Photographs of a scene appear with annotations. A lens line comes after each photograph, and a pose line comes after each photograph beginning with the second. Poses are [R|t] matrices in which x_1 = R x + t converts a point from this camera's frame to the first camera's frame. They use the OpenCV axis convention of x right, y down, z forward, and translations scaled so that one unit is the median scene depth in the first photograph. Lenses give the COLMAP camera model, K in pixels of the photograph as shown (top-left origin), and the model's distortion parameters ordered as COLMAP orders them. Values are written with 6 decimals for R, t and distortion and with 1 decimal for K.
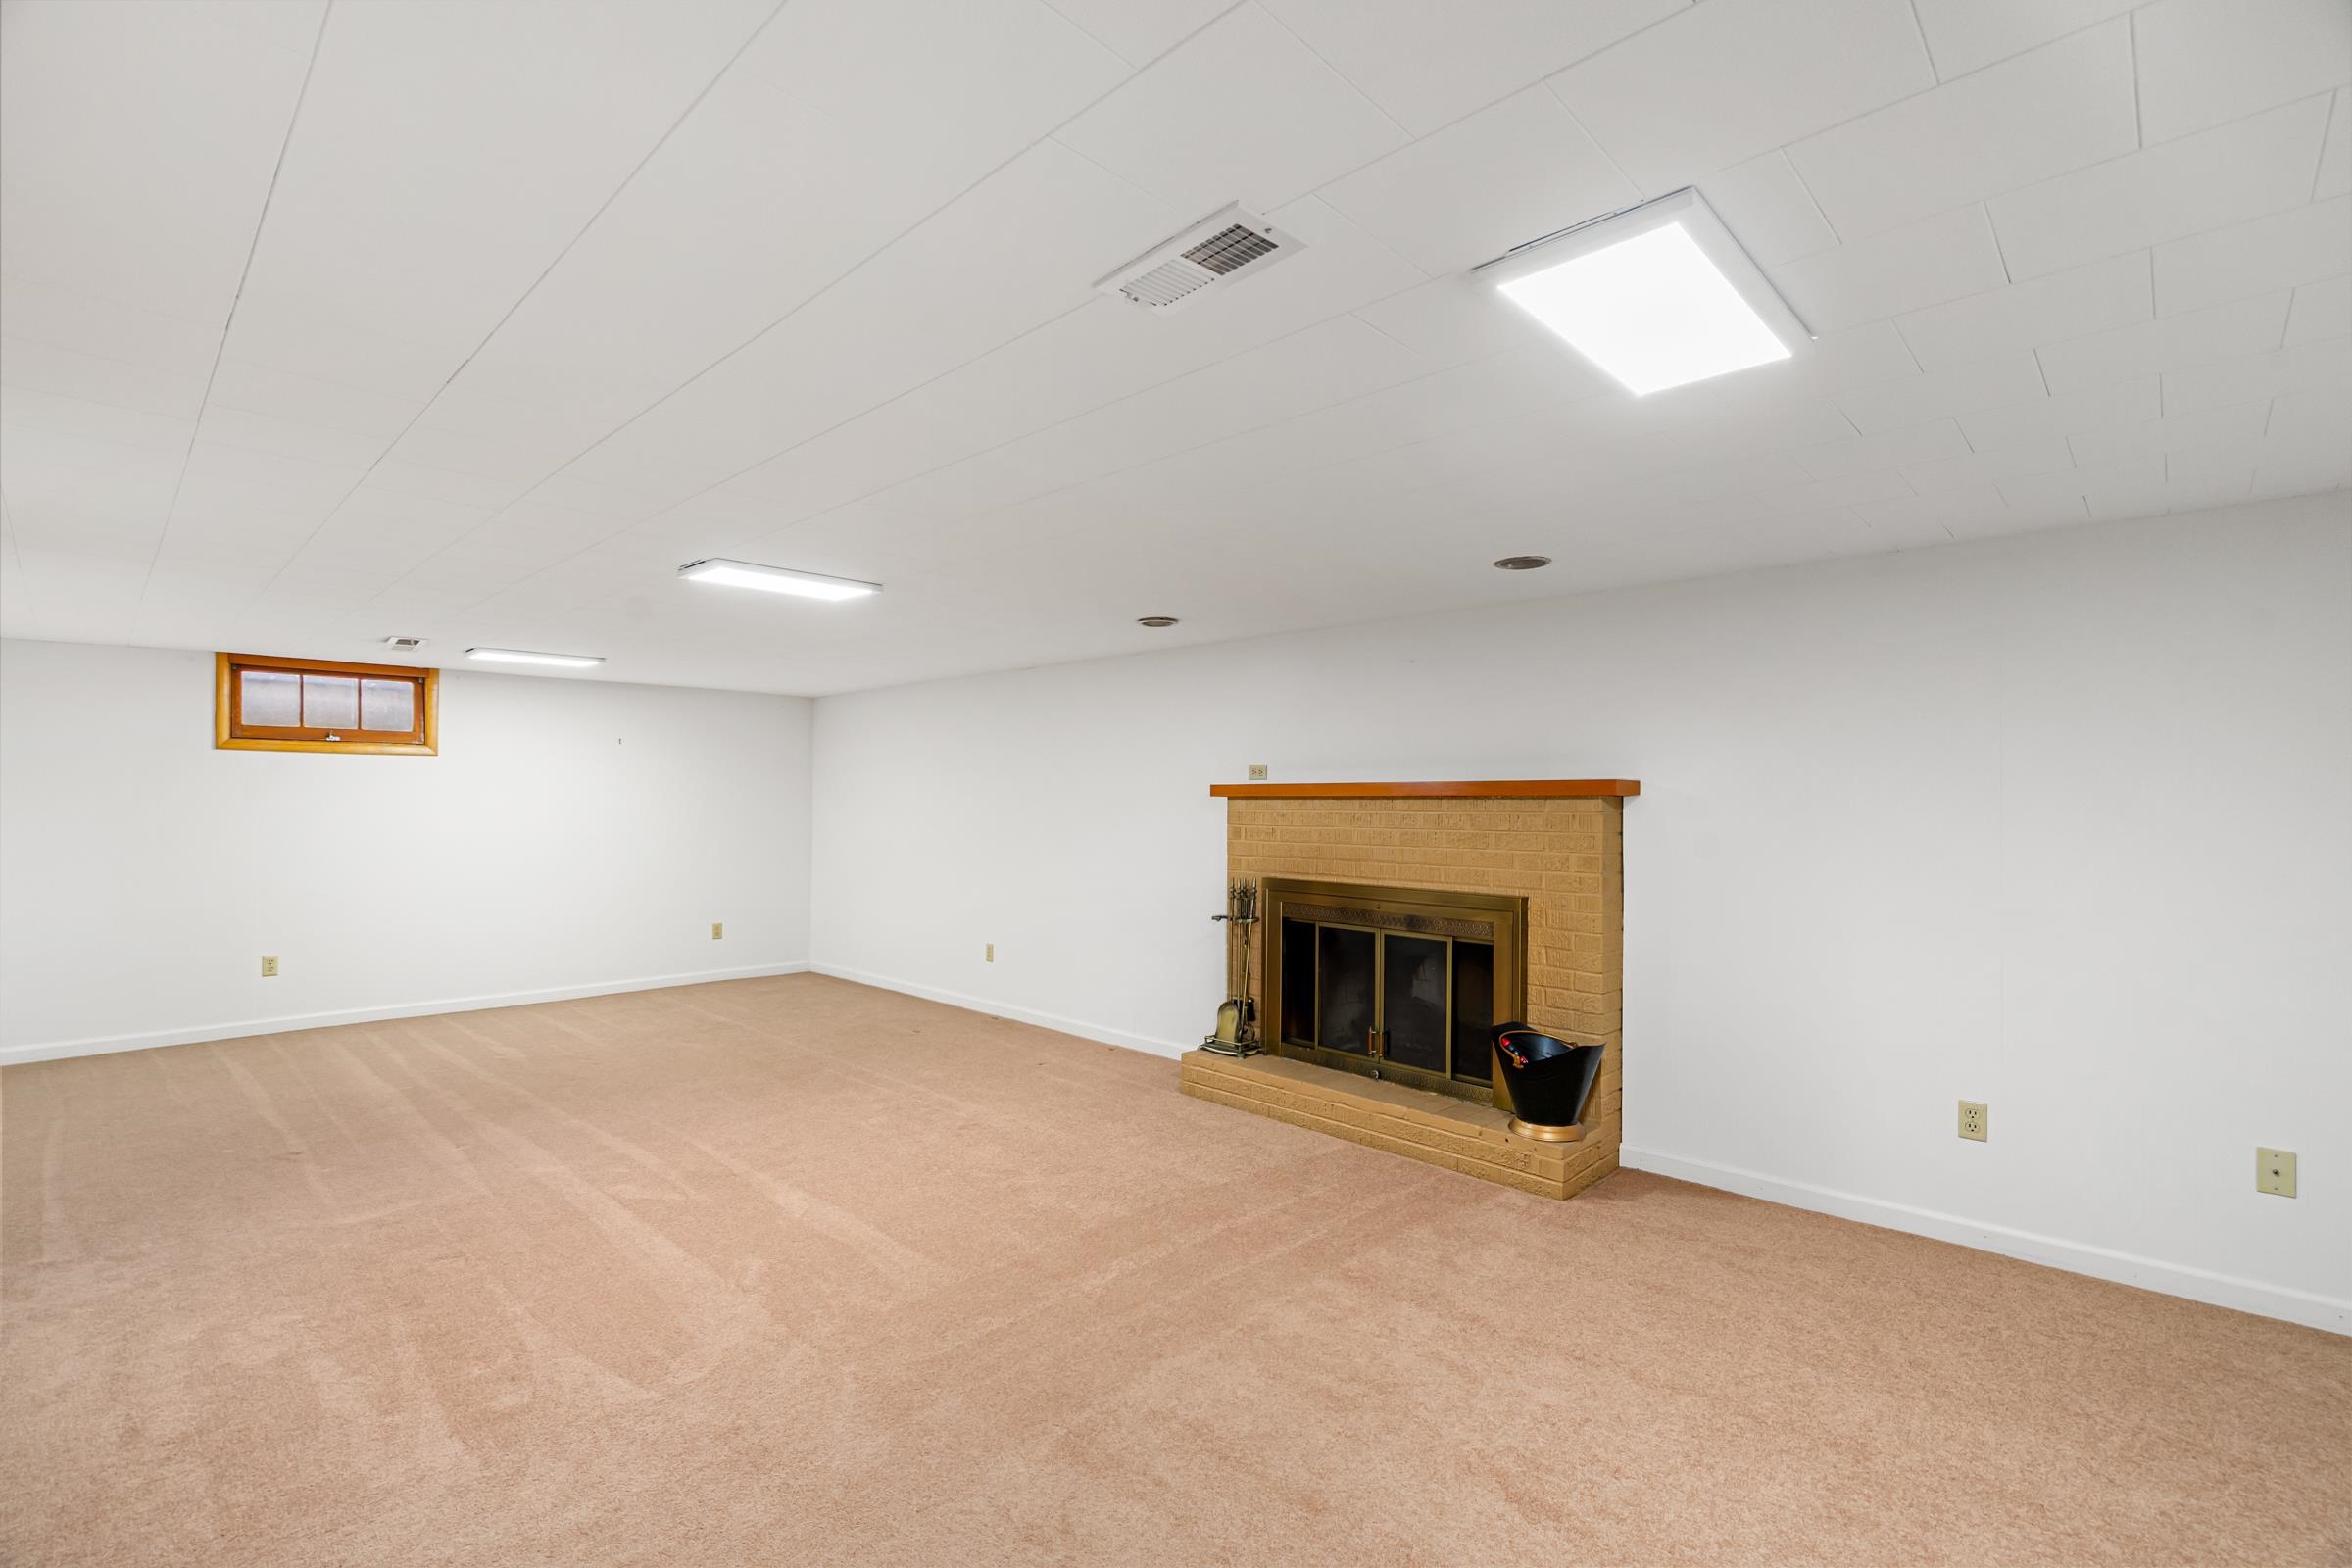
lens RADIAL K [[1066.4, 0, 1197.8], [0, 1066.4, 776.0], [0, 0, 1]] dist [-0.004618, 0.001294]
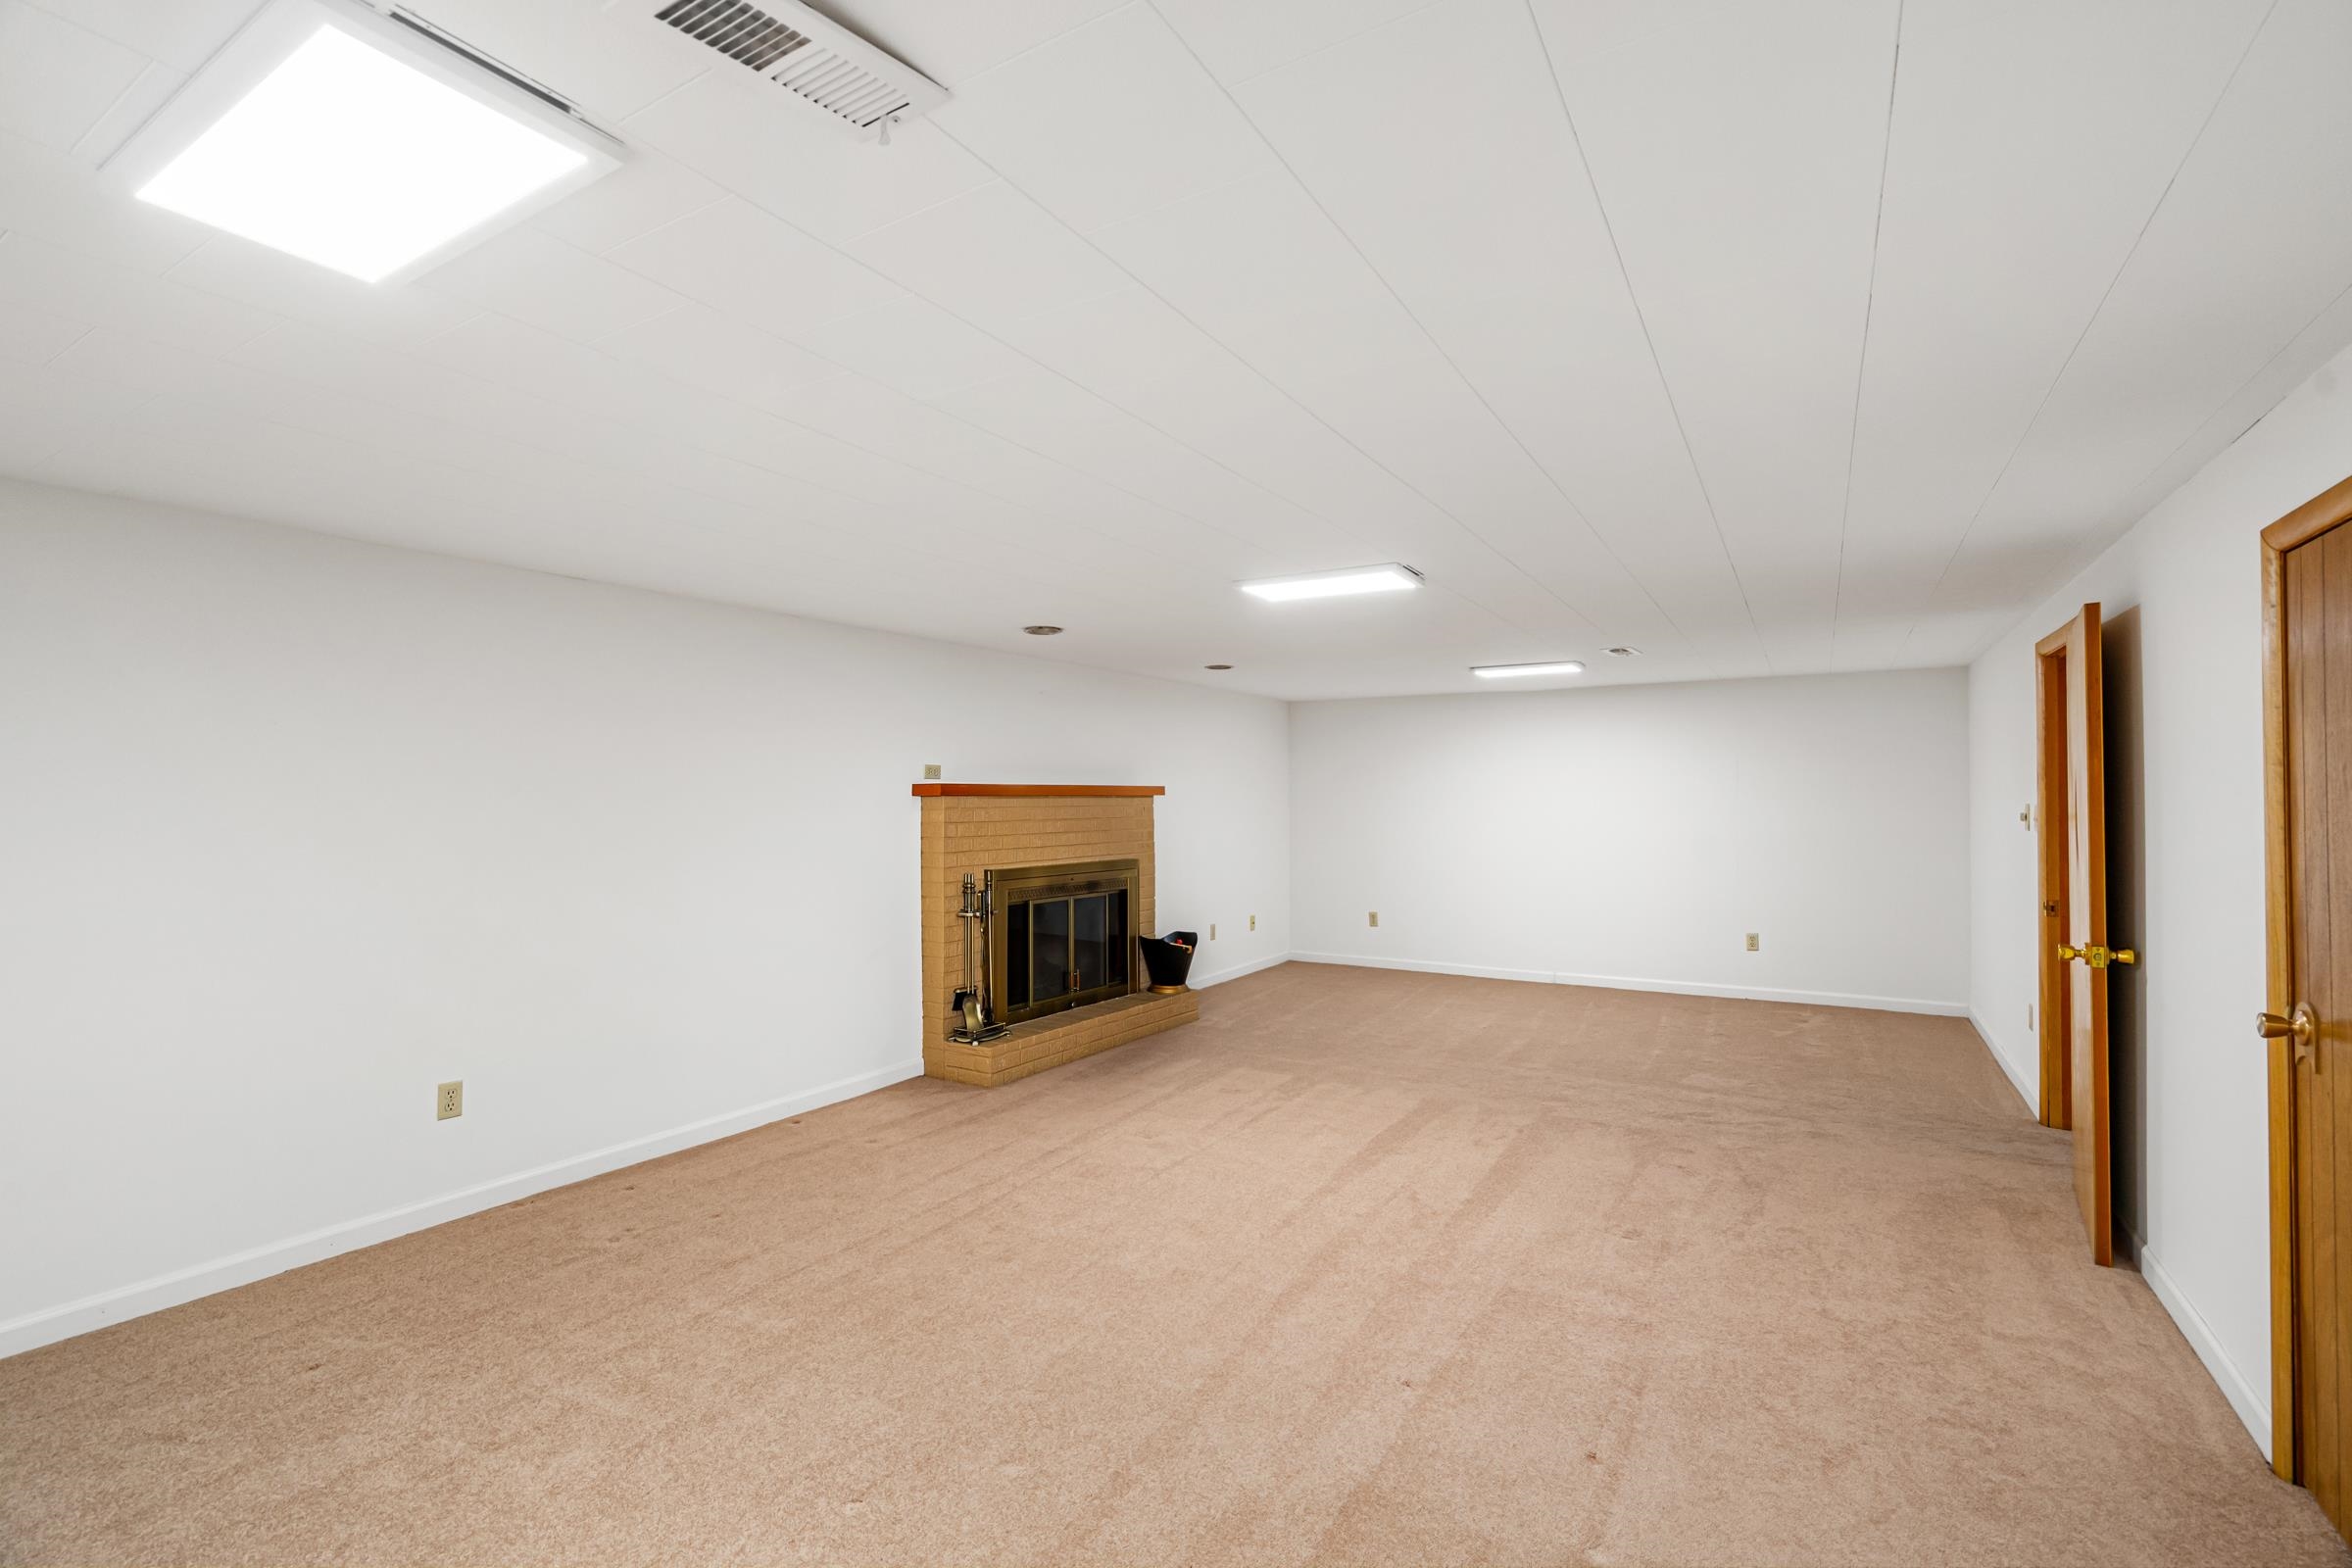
lens RADIAL K [[1066.4, 0, 1194.6], [0, 1066.4, 796.3], [0, 0, 1]] dist [-0.004618, 0.001294]
pose [[-0.202213, 0.002521, 0.979338, -1.111581], [-0.010919, 0.999929, -0.004828, 0.024283], [-0.979281, -0.011670, -0.202171, 1.080759]]
